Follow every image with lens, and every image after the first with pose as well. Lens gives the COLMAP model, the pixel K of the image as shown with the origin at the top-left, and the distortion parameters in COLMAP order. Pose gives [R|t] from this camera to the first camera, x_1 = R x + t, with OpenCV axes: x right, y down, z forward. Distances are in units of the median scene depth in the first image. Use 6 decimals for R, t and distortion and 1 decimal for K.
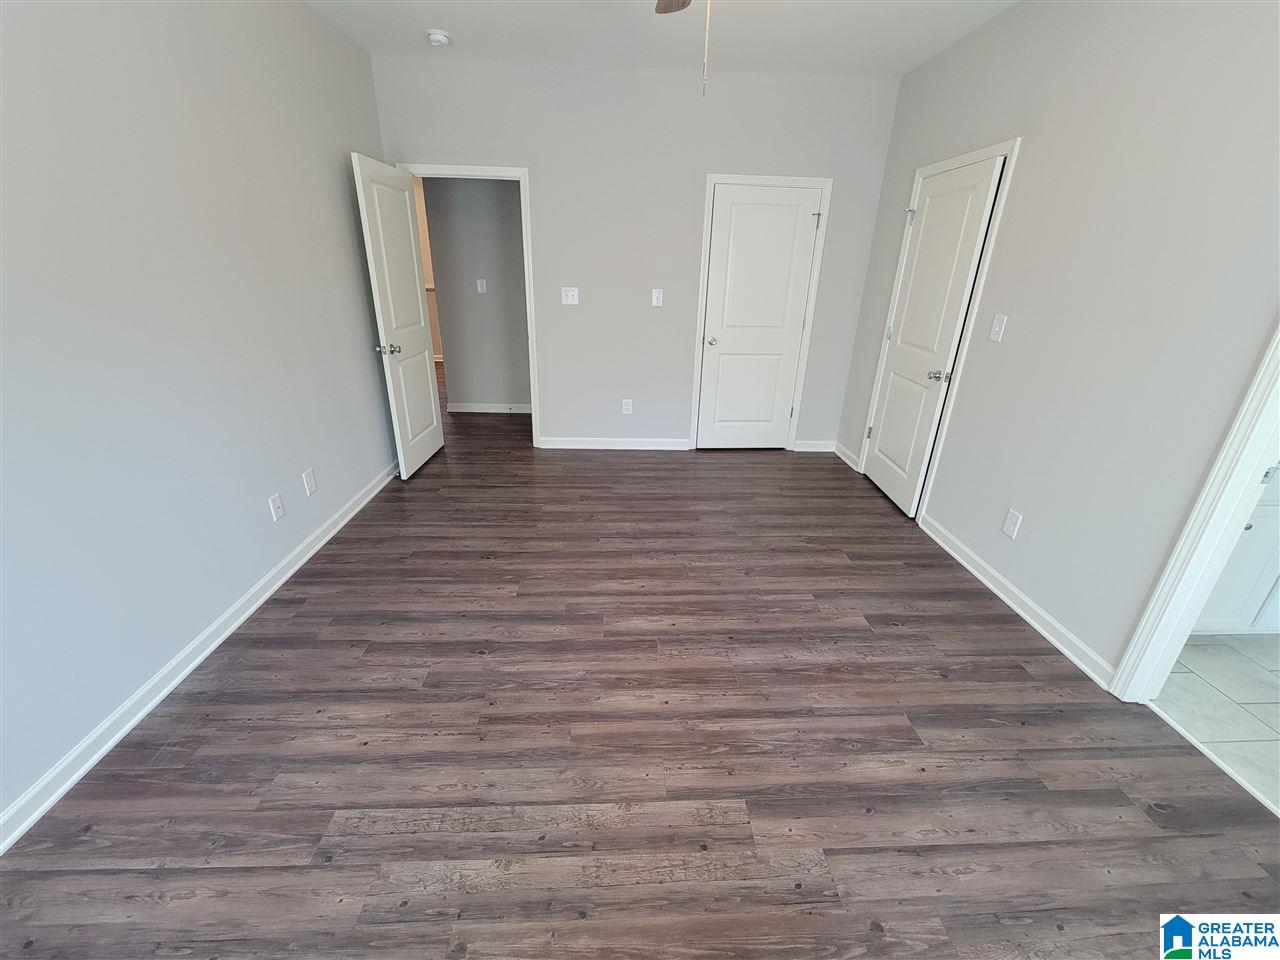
lens RADIAL K [[521.4, 0, 628.3], [0, 521.4, 470.2], [0, 0, 1]] dist [0.000376, -0.002049]
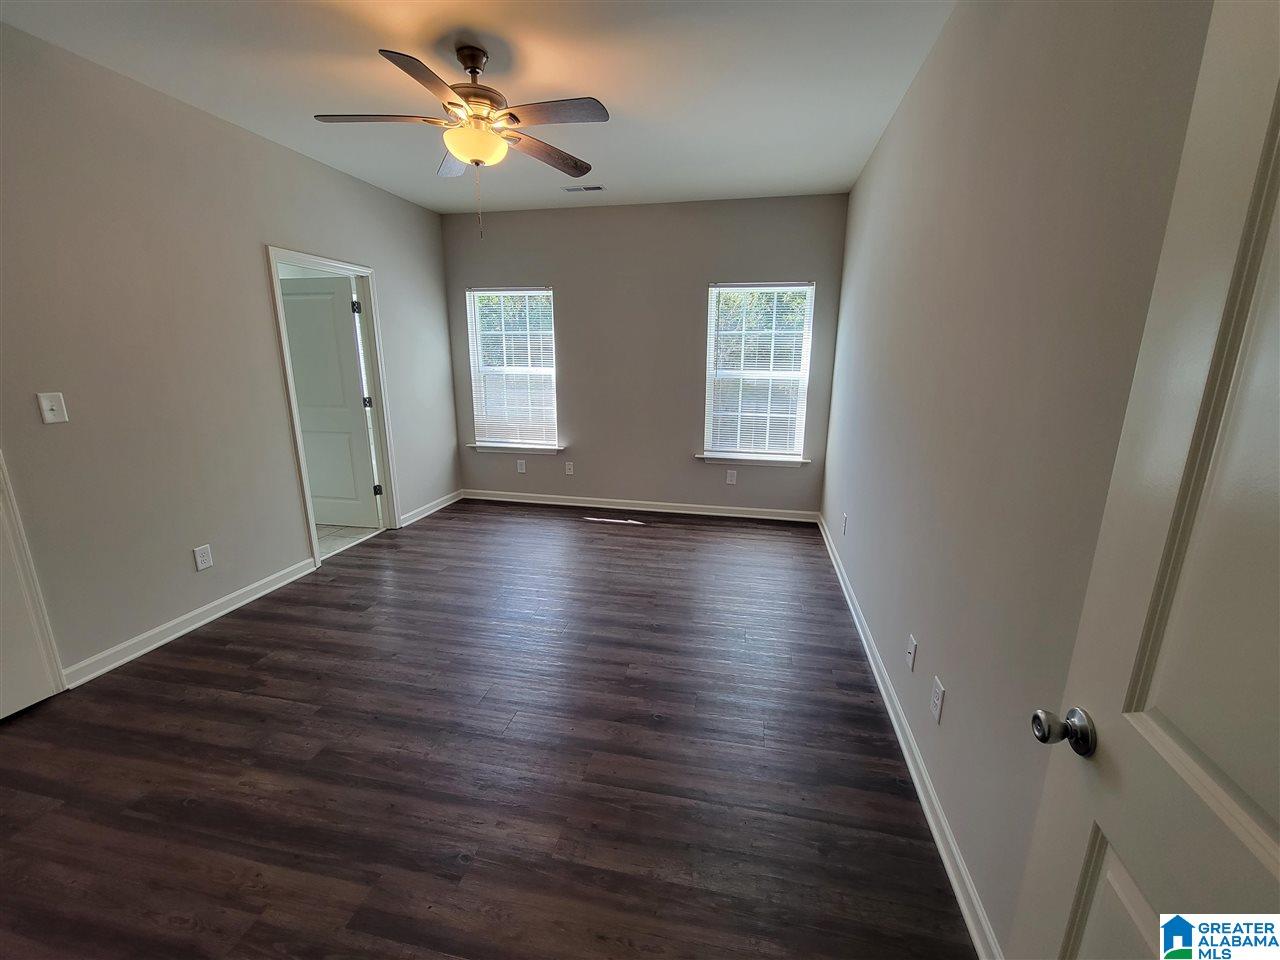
lens RADIAL K [[521.4, 0, 637.0], [0, 521.4, 479.2], [0, 0, 1]] dist [0.000376, -0.002049]
pose [[-0.970723, -0.089574, 0.222875, -0.416049], [0.054796, 0.820819, 0.568553, -0.625739], [-0.233868, 0.564120, -0.791880, 1.567406]]
